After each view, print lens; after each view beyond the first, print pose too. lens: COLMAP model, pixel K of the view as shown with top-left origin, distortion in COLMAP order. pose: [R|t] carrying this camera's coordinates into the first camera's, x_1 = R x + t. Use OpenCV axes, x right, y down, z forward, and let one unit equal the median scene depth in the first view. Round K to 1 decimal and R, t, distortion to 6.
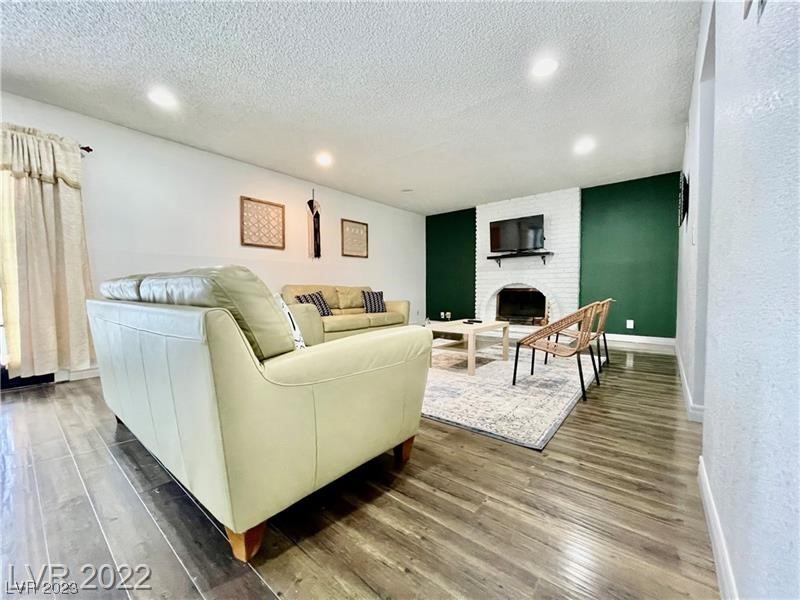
lens RADIAL K [[322.5, 0, 397.0], [0, 322.5, 302.4], [0, 0, 1]] dist [-0.002102, -0.000564]
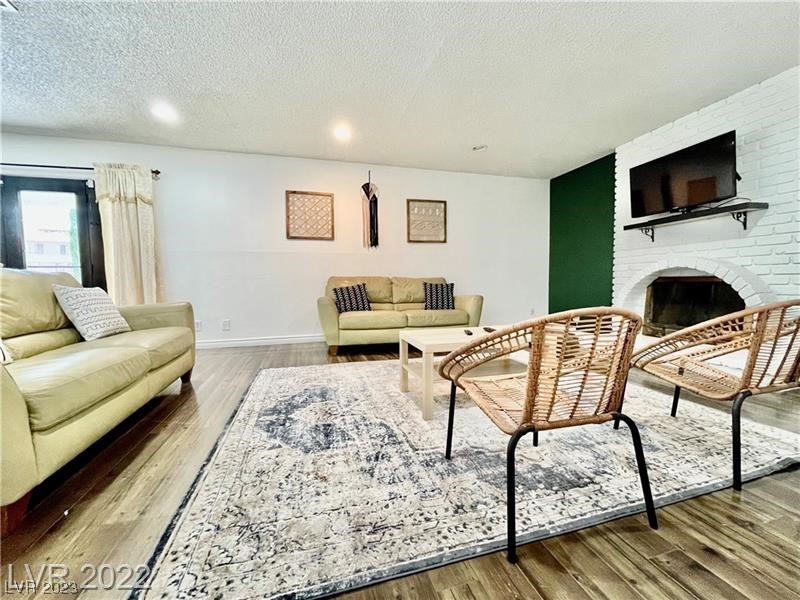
lens RADIAL K [[322.5, 0, 398.9], [0, 322.5, 300.1], [0, 0, 1]] dist [-0.002102, -0.000564]
pose [[0.822072, 0.023731, -0.568888, 0.331167], [-0.015266, 0.999691, 0.019642, -0.006306], [0.569178, -0.007463, 0.822180, 0.293637]]
